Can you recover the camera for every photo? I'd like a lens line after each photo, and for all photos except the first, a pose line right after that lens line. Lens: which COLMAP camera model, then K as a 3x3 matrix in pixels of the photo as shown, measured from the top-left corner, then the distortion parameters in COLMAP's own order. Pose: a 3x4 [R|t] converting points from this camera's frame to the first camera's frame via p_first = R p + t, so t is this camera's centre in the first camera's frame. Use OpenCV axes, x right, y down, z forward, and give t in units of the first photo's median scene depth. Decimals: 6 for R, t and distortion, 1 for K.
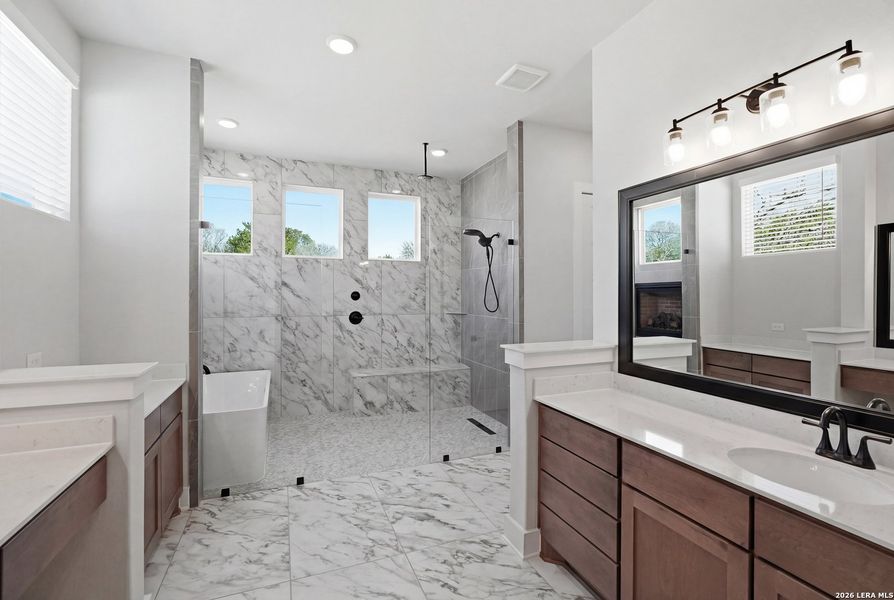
lens RADIAL K [[411.0, 0, 437.7], [0, 411.0, 298.6], [0, 0, 1]] dist [-0.012629, 0.006232]
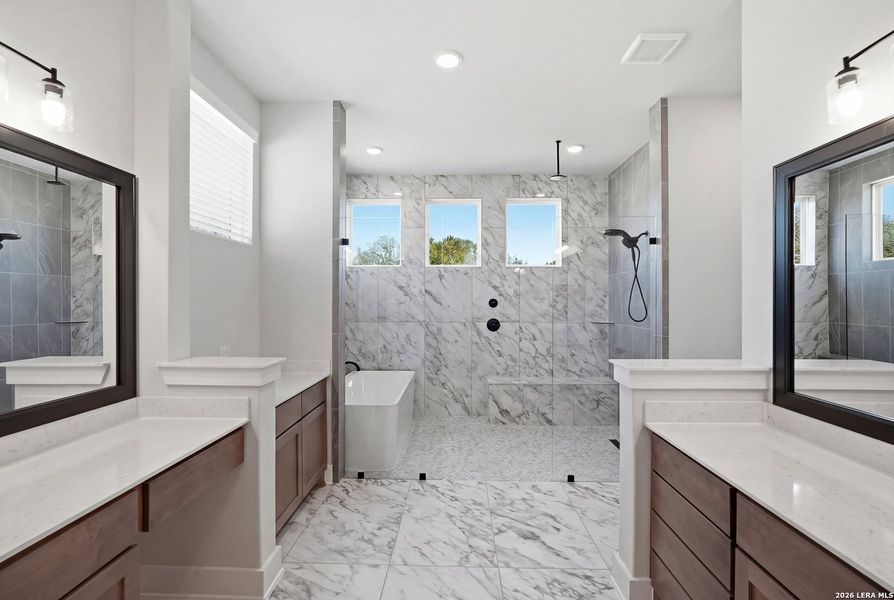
lens RADIAL K [[411.0, 0, 435.1], [0, 411.0, 306.5], [0, 0, 1]] dist [-0.012629, 0.006232]
pose [[0.915165, 0.004335, -0.403056, 0.139925], [-0.003362, 0.999989, 0.003123, -0.001917], [0.403065, -0.001503, 0.915170, 0.038739]]
